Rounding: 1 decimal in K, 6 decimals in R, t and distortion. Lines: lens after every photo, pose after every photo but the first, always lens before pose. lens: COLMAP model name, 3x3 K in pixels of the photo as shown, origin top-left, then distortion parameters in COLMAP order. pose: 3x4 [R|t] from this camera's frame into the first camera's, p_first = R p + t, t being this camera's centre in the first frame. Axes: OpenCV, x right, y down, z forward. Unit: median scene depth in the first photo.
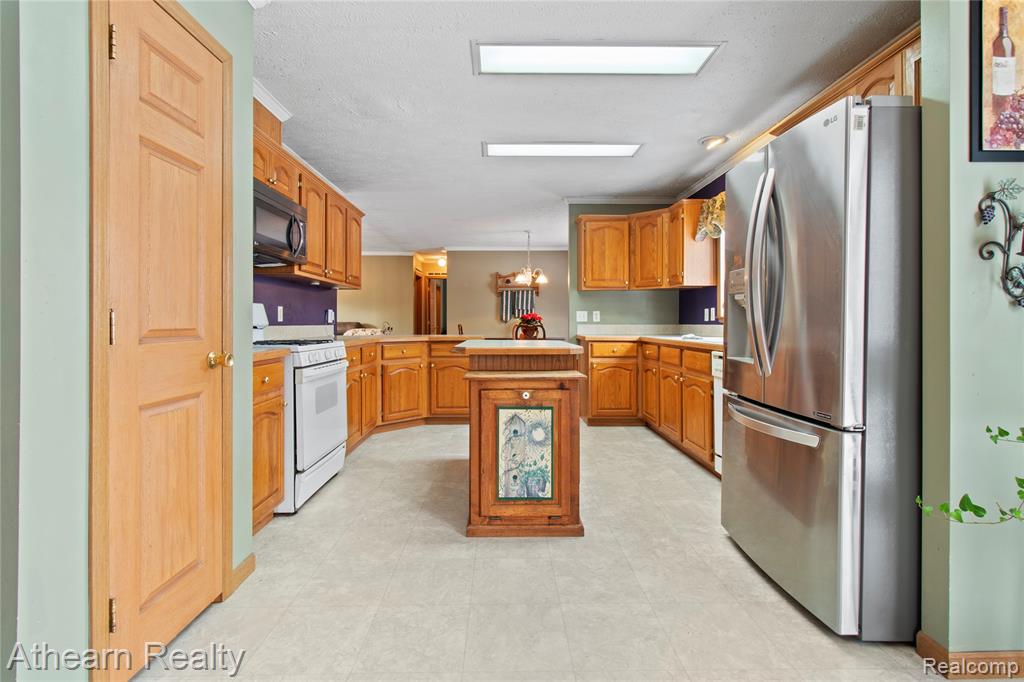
lens RADIAL K [[482.2, 0, 506.5], [0, 482.2, 320.2], [0, 0, 1]] dist [0.002879, 0.000817]
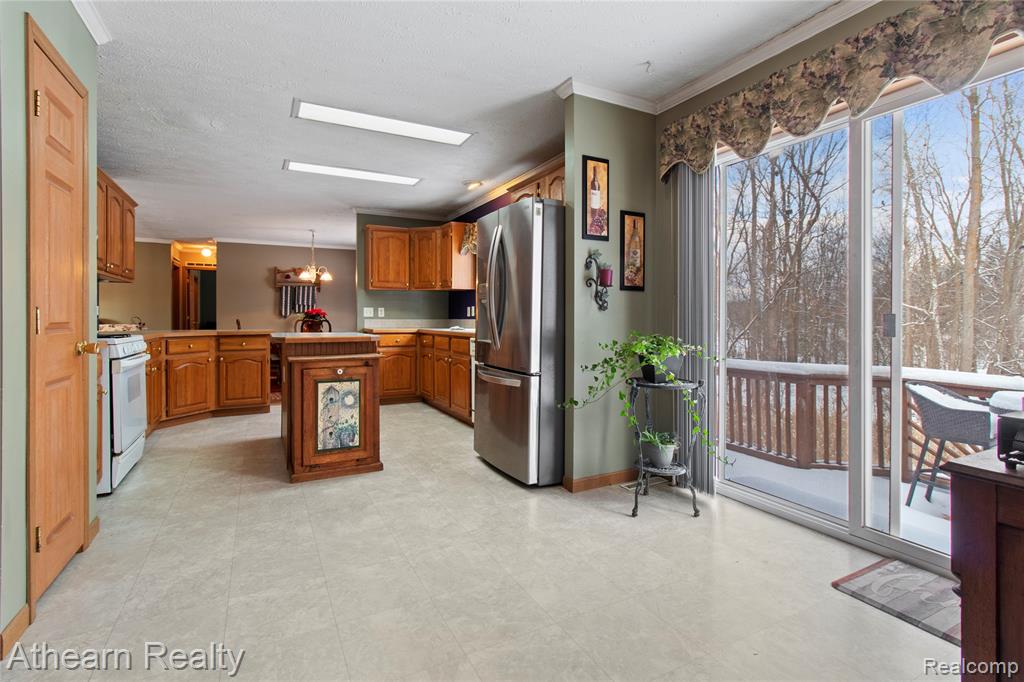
lens RADIAL K [[482.2, 0, 506.5], [0, 482.2, 320.2], [0, 0, 1]] dist [0.002879, 0.000817]
pose [[0.895352, -0.001580, 0.445357, -0.115737], [-0.002851, 0.999953, 0.009278, -0.000970], [-0.445351, -0.009577, 0.895305, -0.333491]]
